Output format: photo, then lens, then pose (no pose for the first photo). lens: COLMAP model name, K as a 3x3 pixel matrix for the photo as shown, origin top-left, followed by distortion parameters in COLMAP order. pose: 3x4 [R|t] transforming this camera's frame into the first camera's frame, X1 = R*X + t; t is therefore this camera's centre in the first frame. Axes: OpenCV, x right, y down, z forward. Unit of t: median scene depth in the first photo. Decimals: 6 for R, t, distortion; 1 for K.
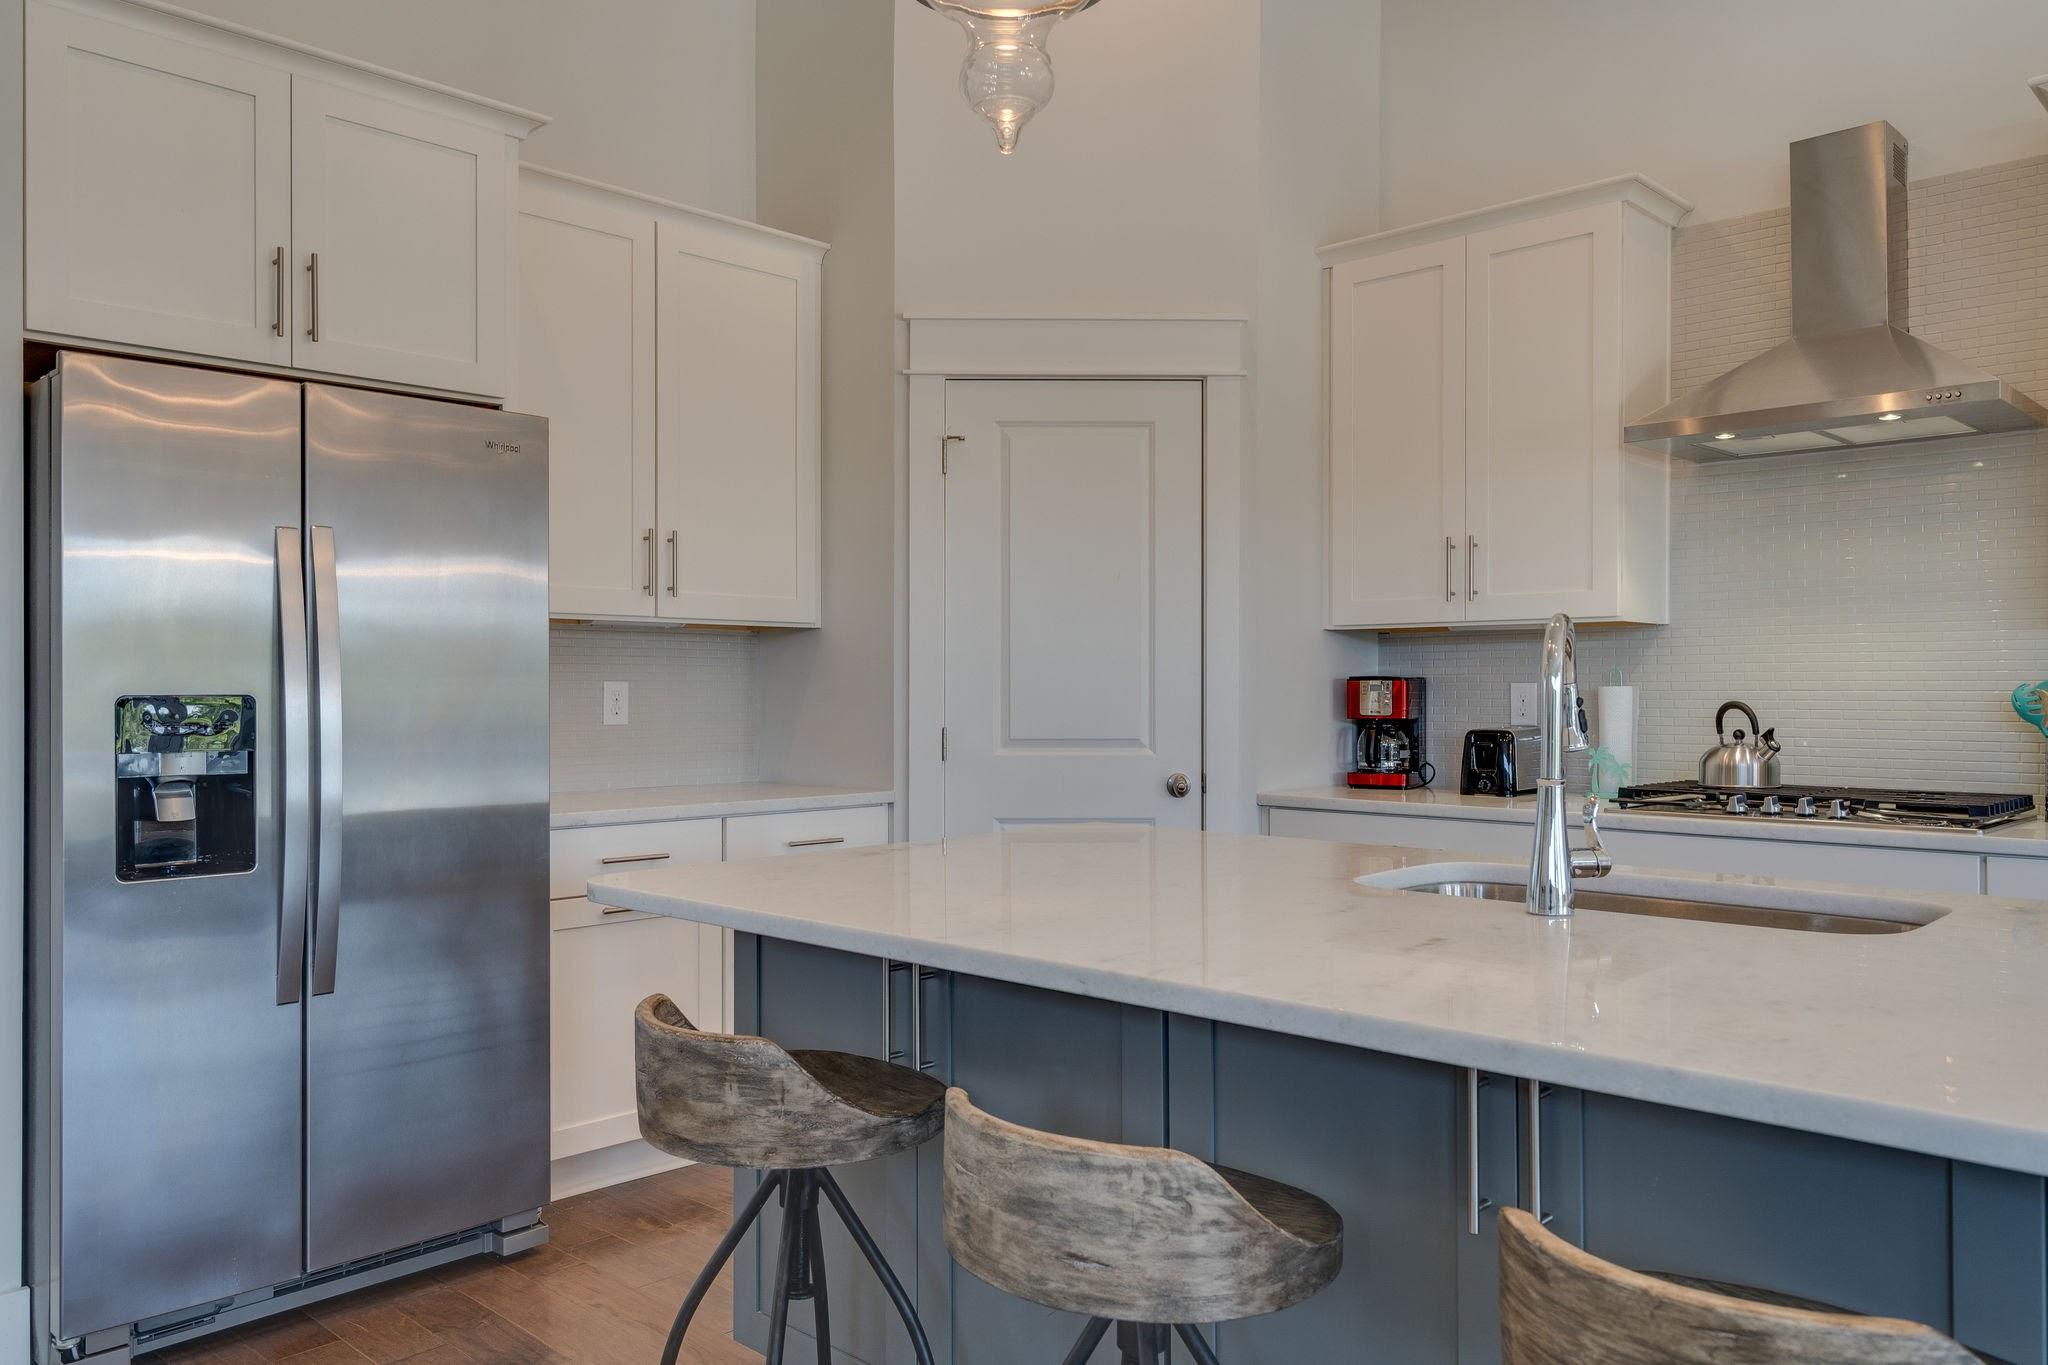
lens RADIAL K [[1481.7, 0, 1015.1], [0, 1481.7, 692.0], [0, 0, 1]] dist [0.006466, -0.003219]
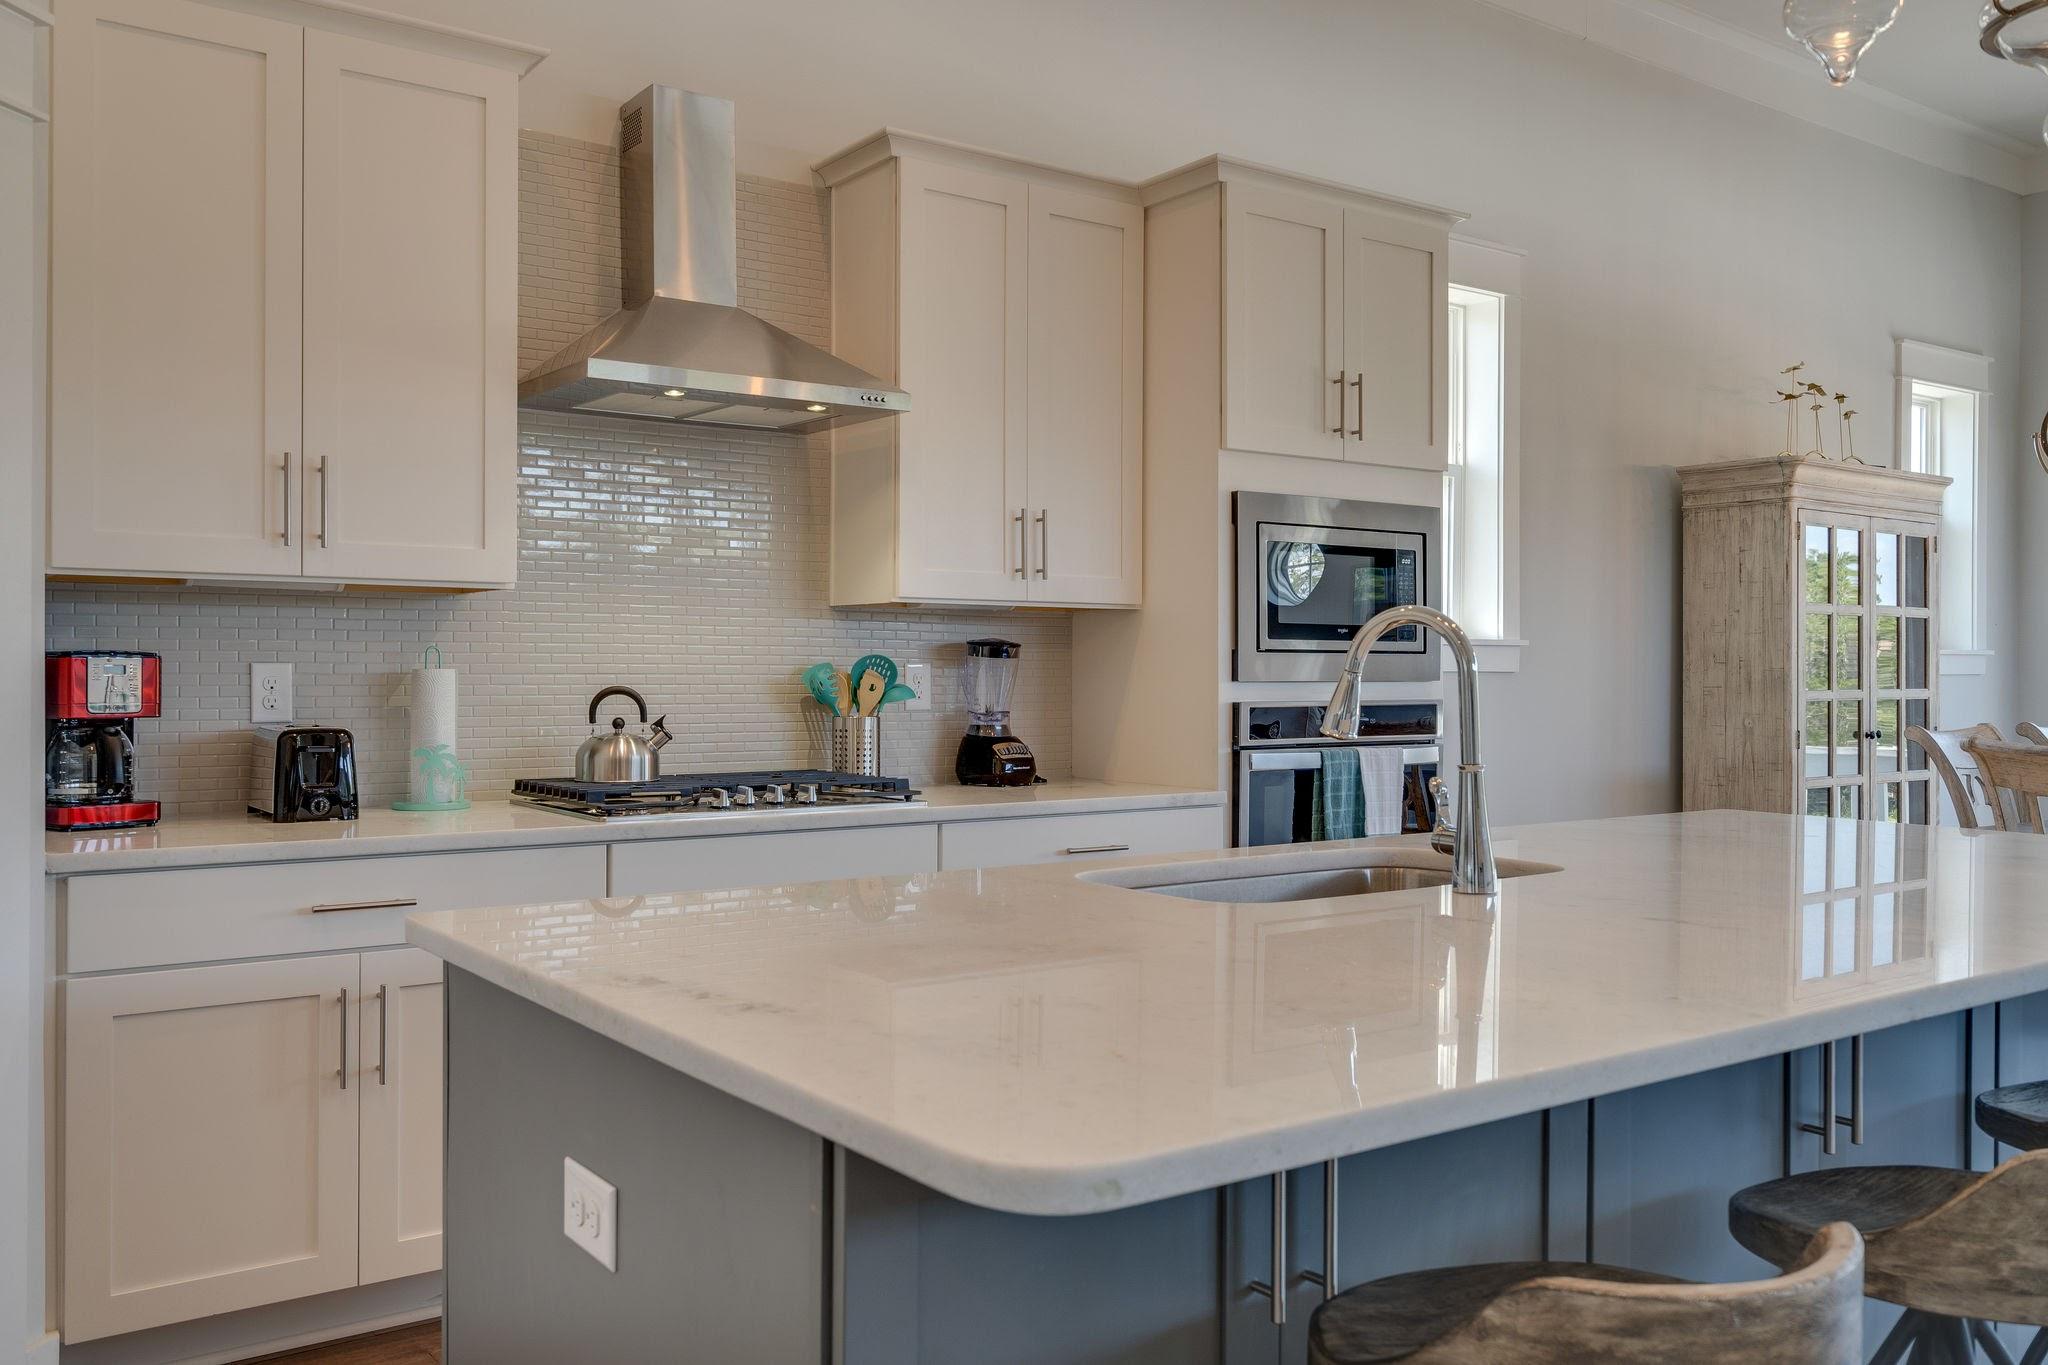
lens RADIAL K [[1666.4, 0, 1026.8], [0, 1666.4, 672.5], [0, 0, 1]] dist [-0.047320, -0.000516]
pose [[0.184212, -0.002384, 0.982884, -0.423590], [-0.003854, 0.999988, 0.003148, -0.005692], [-0.982879, -0.004368, 0.184201, 0.535815]]
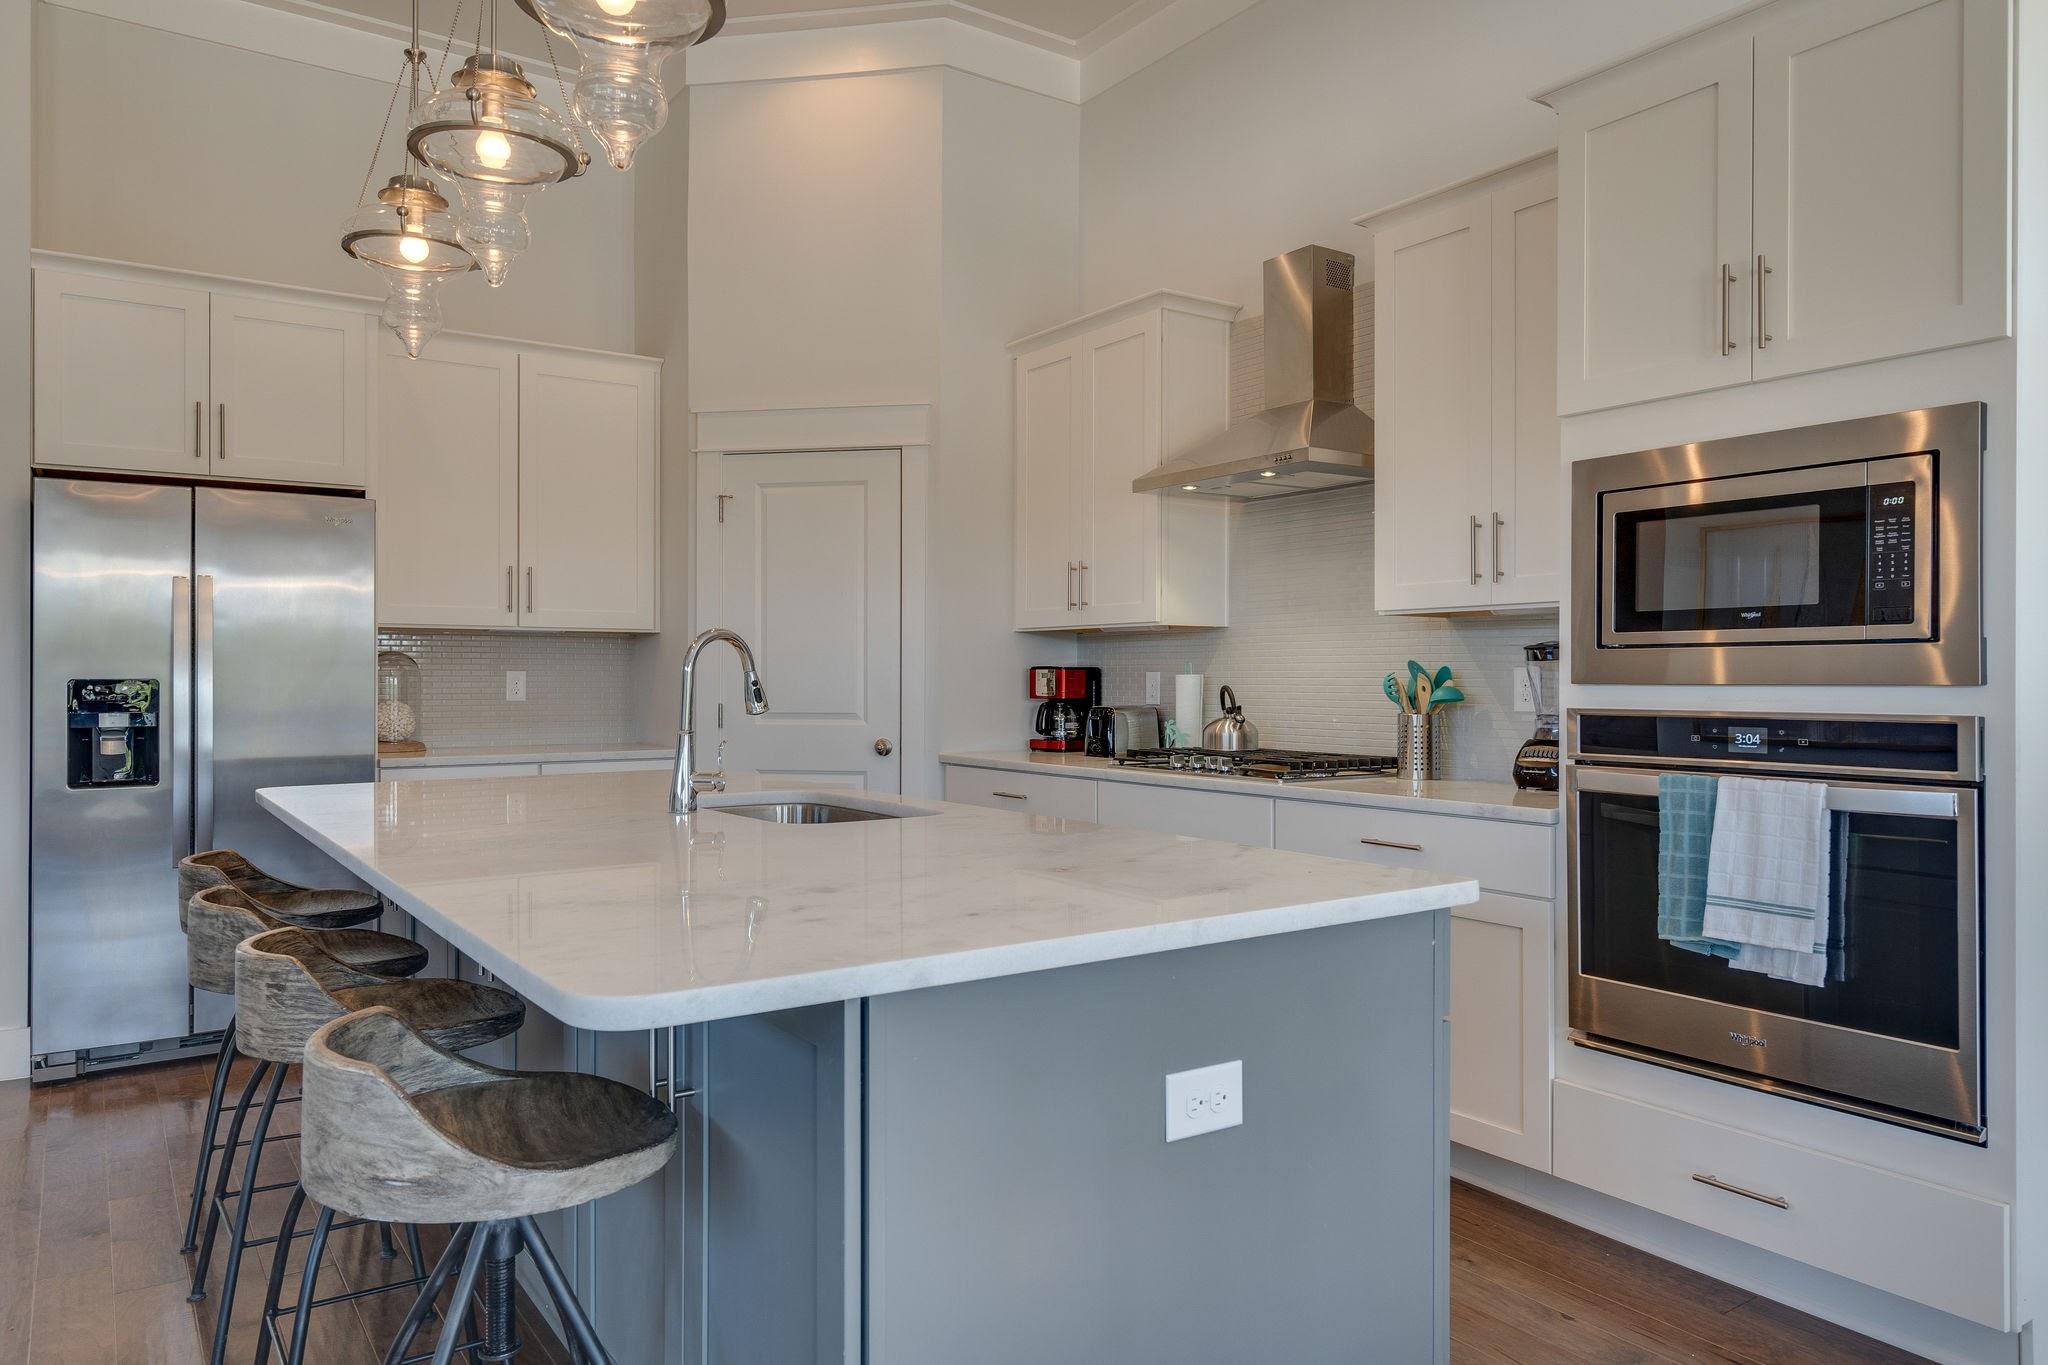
lens RADIAL K [[1327.2, 0, 1020.9], [0, 1327.2, 679.0], [0, 0, 1]] dist [0.000340, 0.003530]
pose [[0.980676, 0.001182, -0.195638, 0.499368], [-0.001294, 0.999999, -0.000447, 0.000824], [0.195637, 0.000691, 0.980676, -0.180960]]
